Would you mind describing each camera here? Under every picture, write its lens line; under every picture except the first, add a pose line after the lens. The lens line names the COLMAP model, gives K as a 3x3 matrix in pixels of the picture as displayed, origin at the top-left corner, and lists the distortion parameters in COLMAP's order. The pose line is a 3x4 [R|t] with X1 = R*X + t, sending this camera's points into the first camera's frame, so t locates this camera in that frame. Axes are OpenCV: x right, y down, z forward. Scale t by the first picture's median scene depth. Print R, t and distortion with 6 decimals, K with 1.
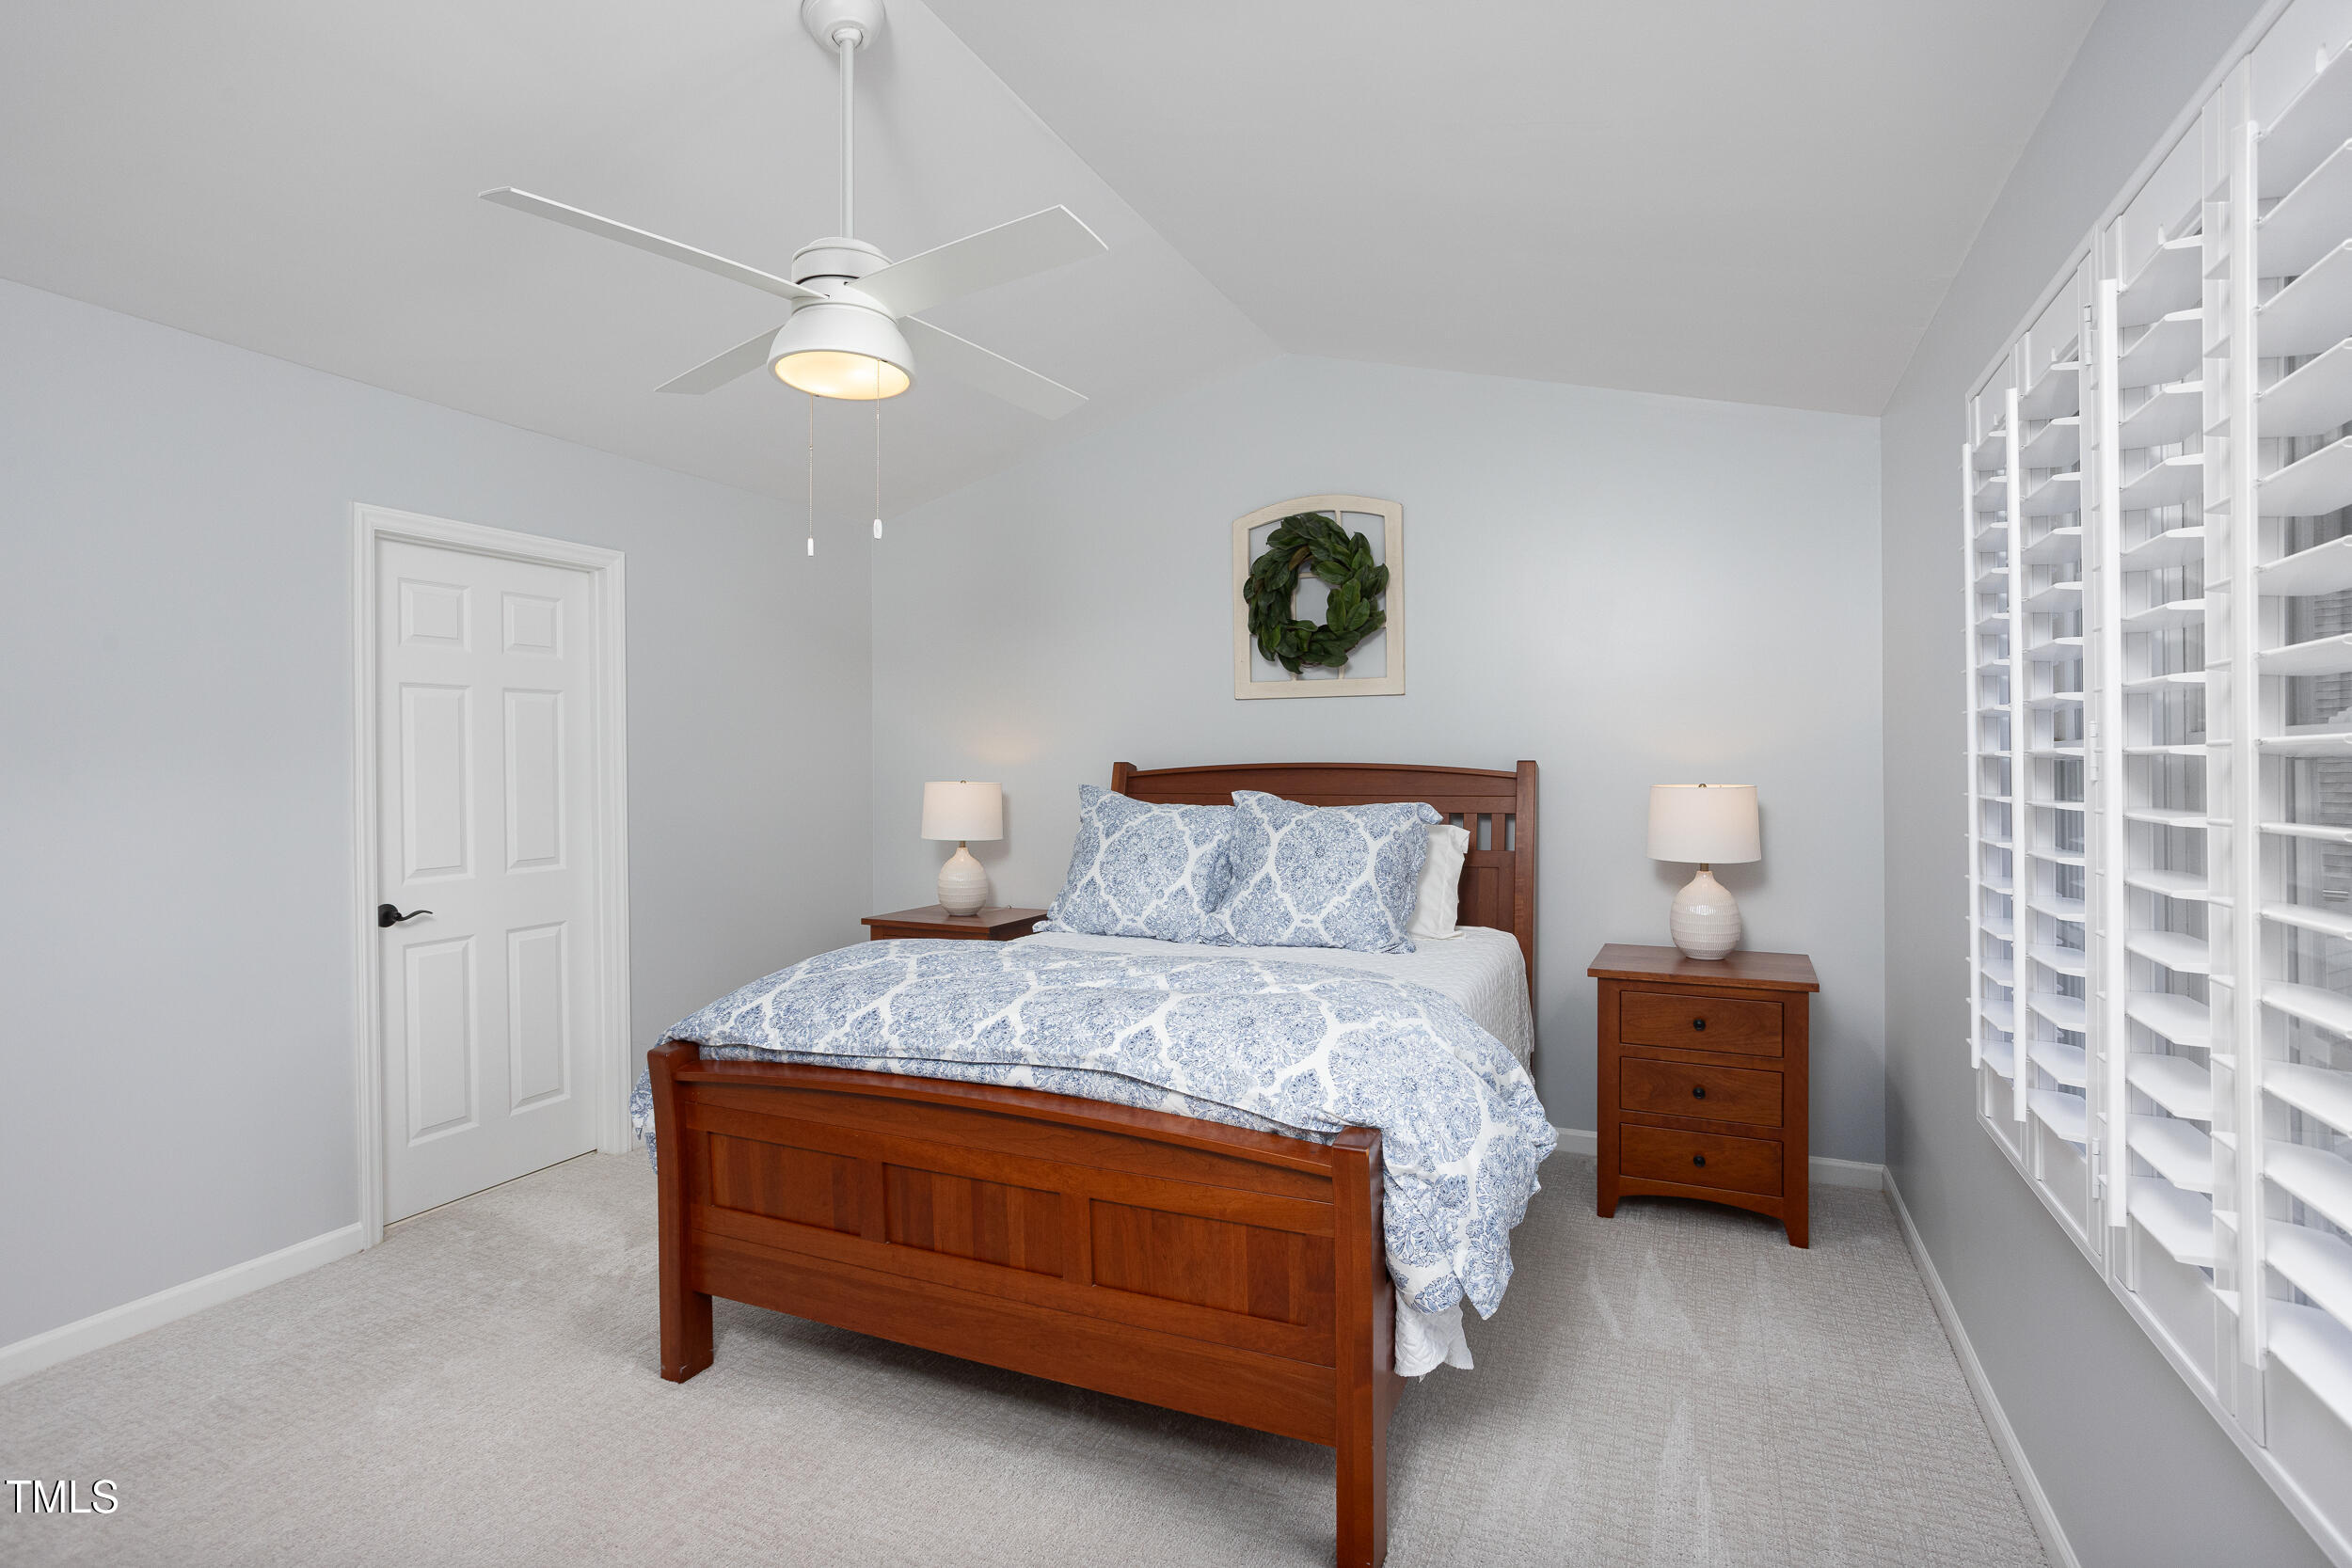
lens RADIAL K [[1119.8, 0, 1180.4], [0, 1119.8, 768.7], [0, 0, 1]] dist [-0.020713, 0.000067]
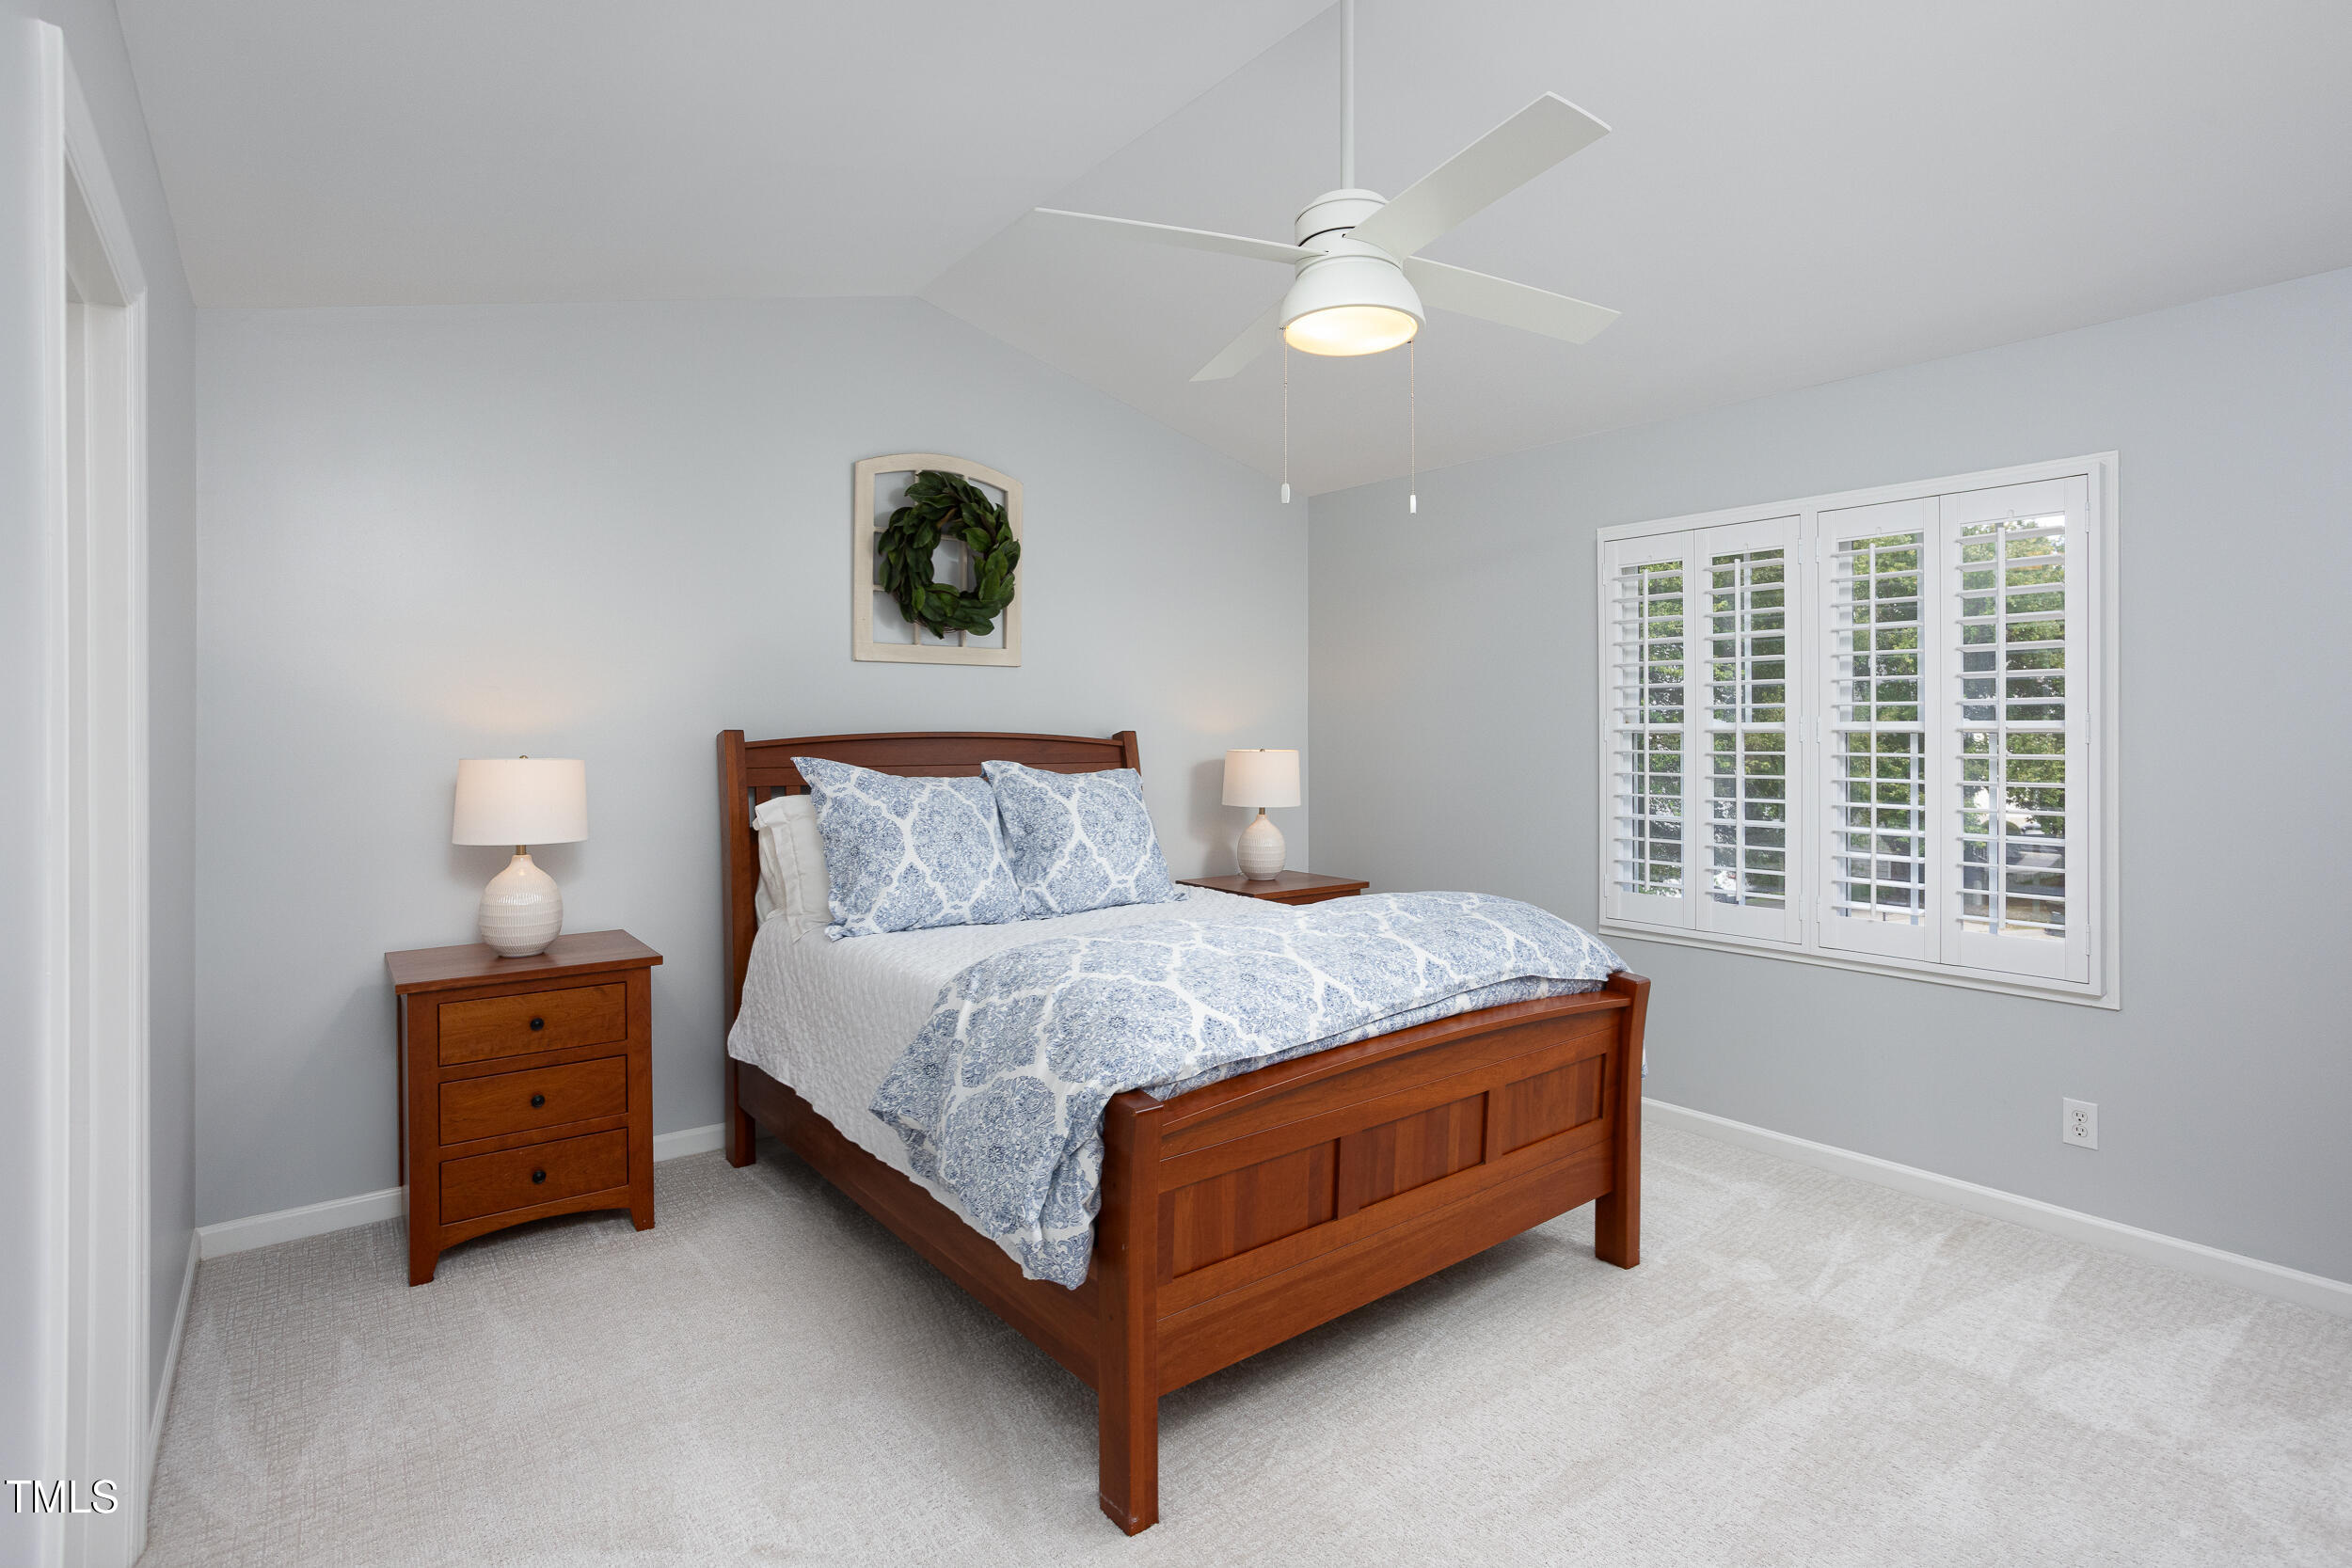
lens RADIAL K [[1158.2, 0, 1179.7], [0, 1158.2, 741.3], [0, 0, 1]] dist [-0.066148, 0.000039]
pose [[0.476634, -0.000038, 0.879102, -0.788256], [0.004229, 0.999989, -0.002250, 0.006563], [-0.879091, 0.004791, 0.476629, 0.418966]]
